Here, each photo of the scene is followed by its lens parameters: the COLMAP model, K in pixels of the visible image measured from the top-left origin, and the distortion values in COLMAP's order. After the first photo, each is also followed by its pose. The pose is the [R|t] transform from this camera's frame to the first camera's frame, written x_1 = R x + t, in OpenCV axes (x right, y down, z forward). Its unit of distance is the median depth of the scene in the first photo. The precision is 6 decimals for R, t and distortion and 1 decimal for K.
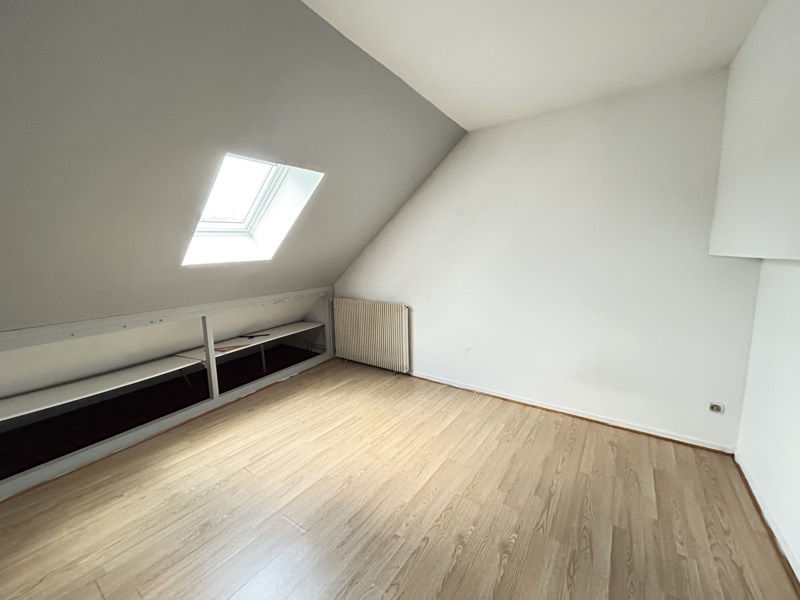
lens RADIAL K [[320.0, 0, 402.7], [0, 320.0, 298.3], [0, 0, 1]] dist [-0.001270, 0.000046]
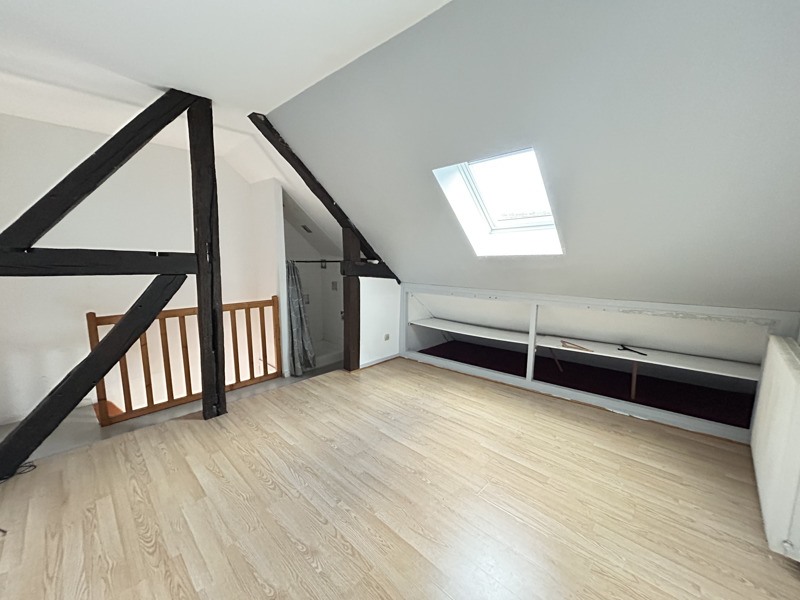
lens RADIAL K [[320.0, 0, 402.6], [0, 320.0, 300.8], [0, 0, 1]] dist [-0.001270, 0.000046]
pose [[-0.149469, 0.168599, -0.974286, 0.533406], [-0.131952, 0.973140, 0.188644, -0.108271], [0.979922, 0.156755, -0.123207, 0.717134]]
